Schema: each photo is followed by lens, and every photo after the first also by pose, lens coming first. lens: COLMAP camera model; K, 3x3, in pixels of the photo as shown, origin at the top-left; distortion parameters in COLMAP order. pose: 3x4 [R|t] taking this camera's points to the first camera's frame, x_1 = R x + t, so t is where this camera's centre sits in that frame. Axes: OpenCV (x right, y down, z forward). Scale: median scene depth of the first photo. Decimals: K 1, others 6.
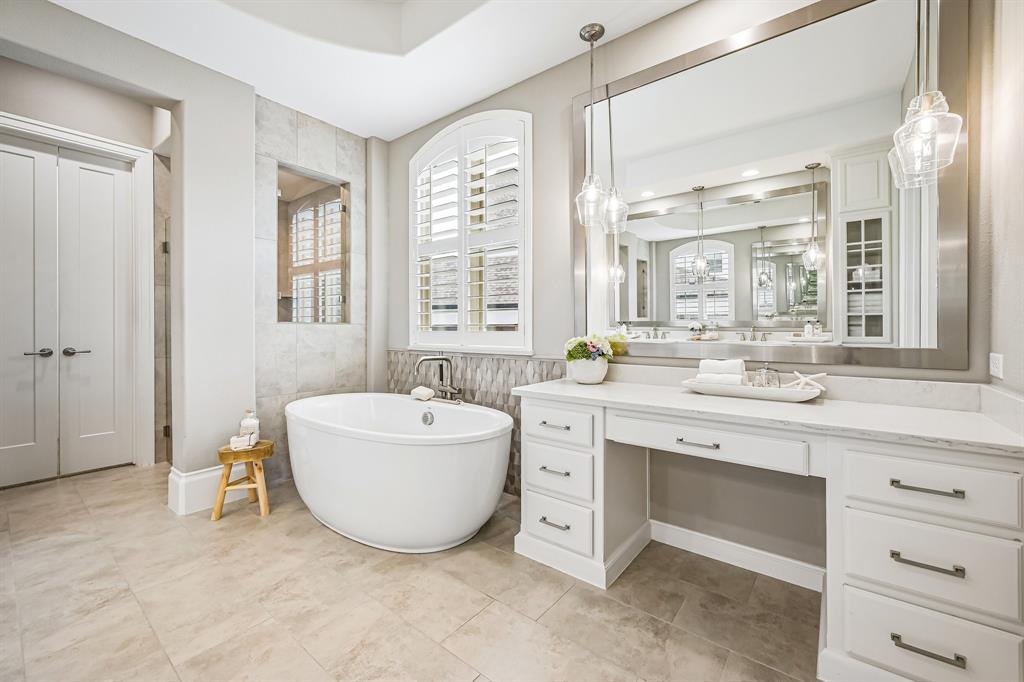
lens RADIAL K [[413.3, 0, 514.1], [0, 413.3, 329.7], [0, 0, 1]] dist [-0.002353, -0.000238]
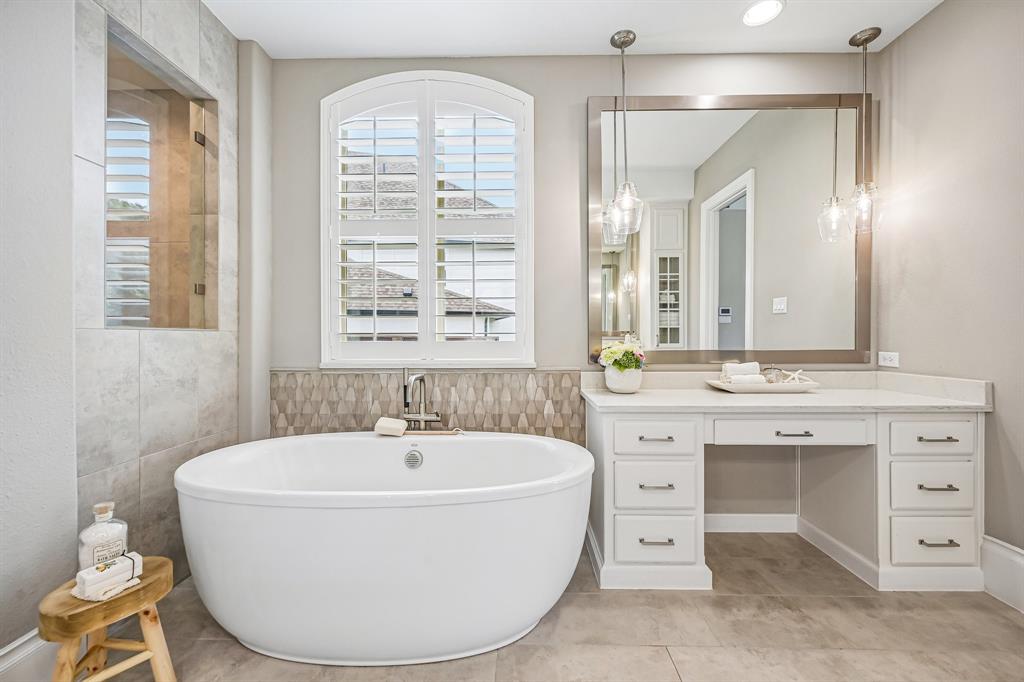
lens RADIAL K [[410.2, 0, 522.7], [0, 410.2, 338.7], [0, 0, 1]] dist [-0.001088, -0.000074]
pose [[0.799299, -0.003401, 0.600924, -0.472034], [0.004274, 0.999991, -0.000025, -0.000088], [-0.600919, 0.002588, 0.799306, 0.282952]]
